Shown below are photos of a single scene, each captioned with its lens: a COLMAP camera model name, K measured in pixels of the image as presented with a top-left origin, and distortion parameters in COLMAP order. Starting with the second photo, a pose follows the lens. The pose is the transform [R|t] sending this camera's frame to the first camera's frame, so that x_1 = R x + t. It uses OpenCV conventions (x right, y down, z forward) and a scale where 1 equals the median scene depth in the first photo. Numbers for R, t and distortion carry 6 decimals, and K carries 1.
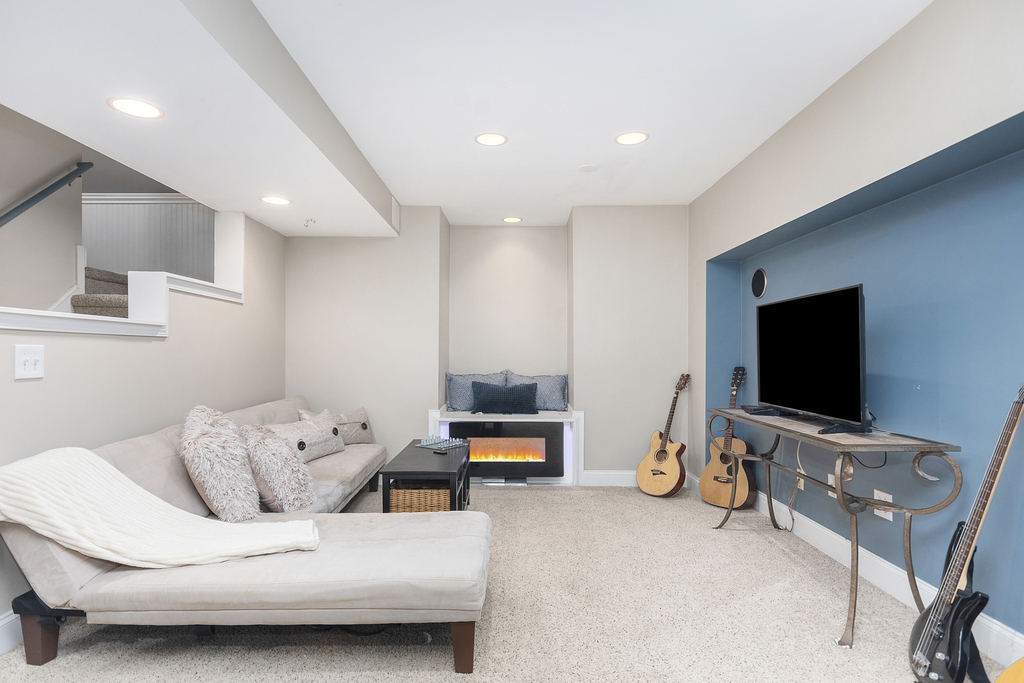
lens RADIAL K [[538.4, 0, 504.1], [0, 538.4, 347.4], [0, 0, 1]] dist [0.005284, -0.002171]
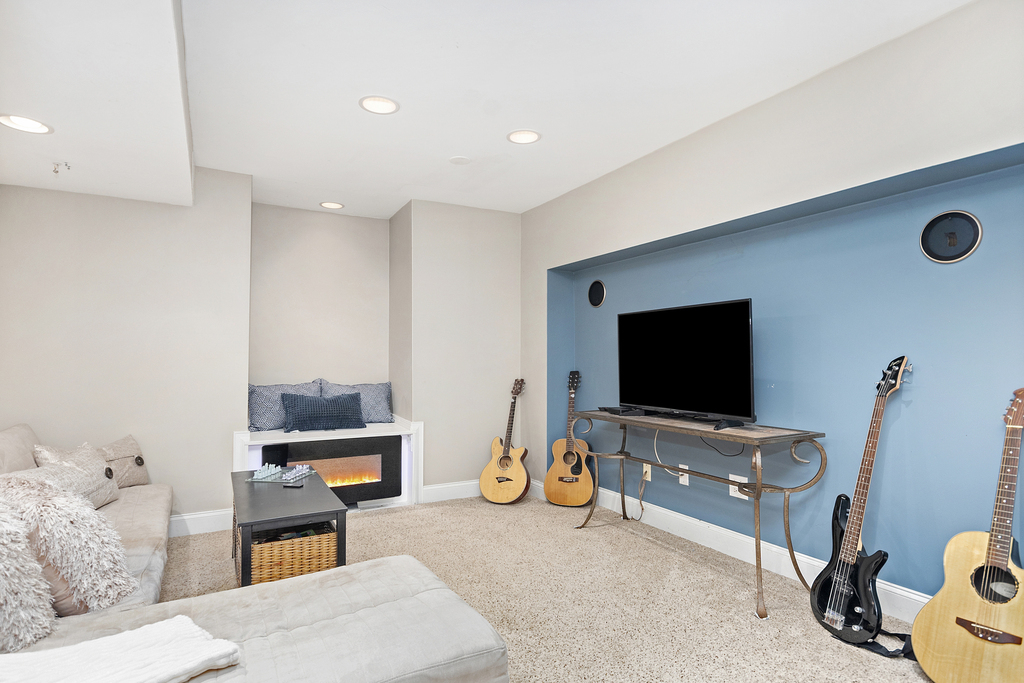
lens RADIAL K [[538.4, 0, 516.7], [0, 538.4, 340.3], [0, 0, 1]] dist [0.005284, -0.002171]
pose [[0.872869, 0.013157, 0.487778, -0.193278], [-0.002100, 0.999728, -0.023208, 0.000162], [-0.487951, 0.019233, 0.872659, 0.131955]]
